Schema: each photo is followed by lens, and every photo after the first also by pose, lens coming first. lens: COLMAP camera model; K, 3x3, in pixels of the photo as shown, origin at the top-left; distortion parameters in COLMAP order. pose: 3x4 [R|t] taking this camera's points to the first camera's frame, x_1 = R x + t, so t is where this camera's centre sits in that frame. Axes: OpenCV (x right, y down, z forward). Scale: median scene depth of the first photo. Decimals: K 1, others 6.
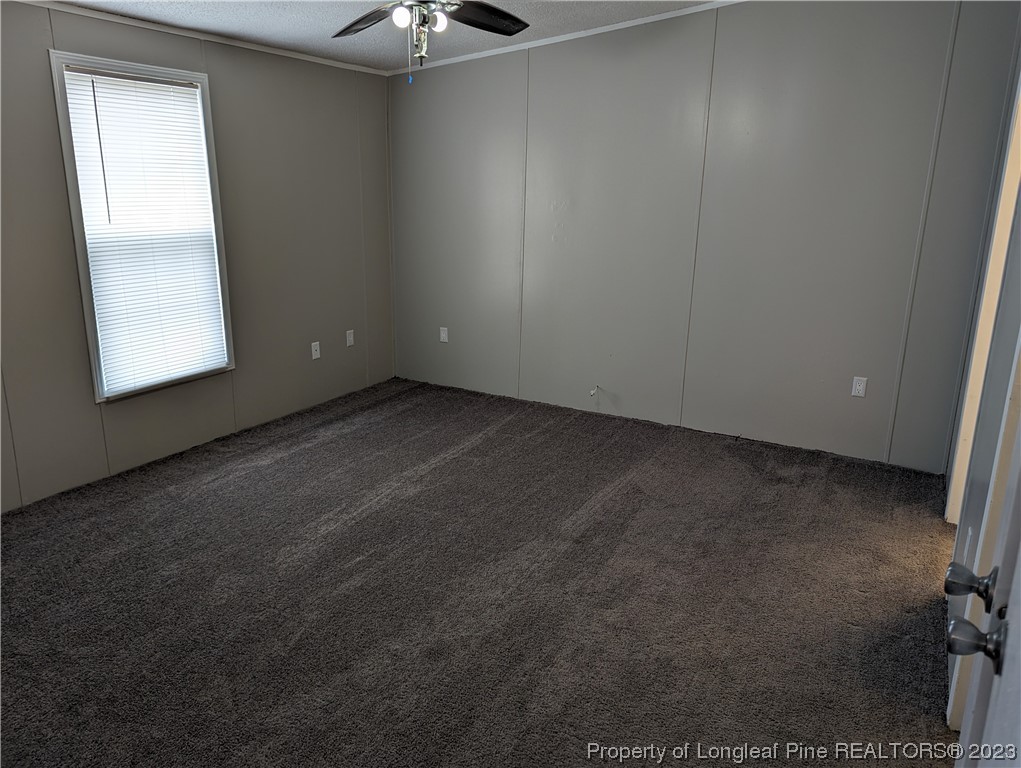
lens RADIAL K [[754.2, 0, 519.3], [0, 754.2, 385.2], [0, 0, 1]] dist [0.112934, -0.116664]
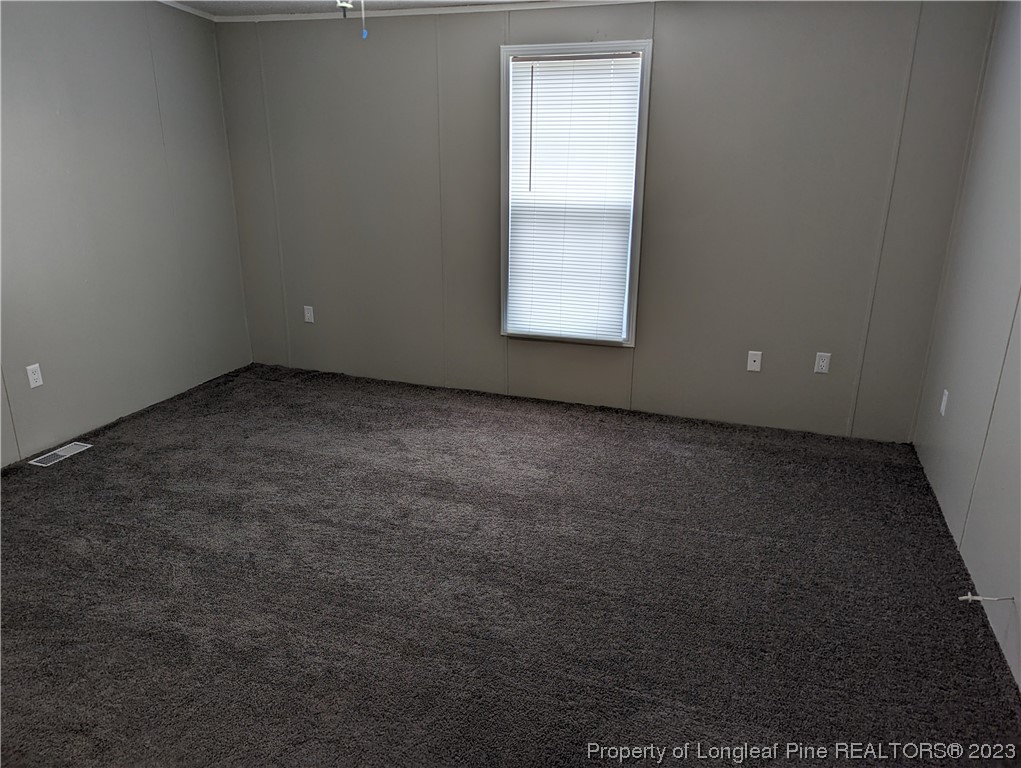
lens RADIAL K [[712.6, 0, 511.9], [0, 712.6, 364.0], [0, 0, 1]] dist [0.099151, 0.001470]
pose [[0.156765, 0.273715, -0.948949, 0.560662], [-0.262997, 0.937706, 0.227025, -0.197222], [0.951975, 0.213981, 0.218986, 0.767049]]
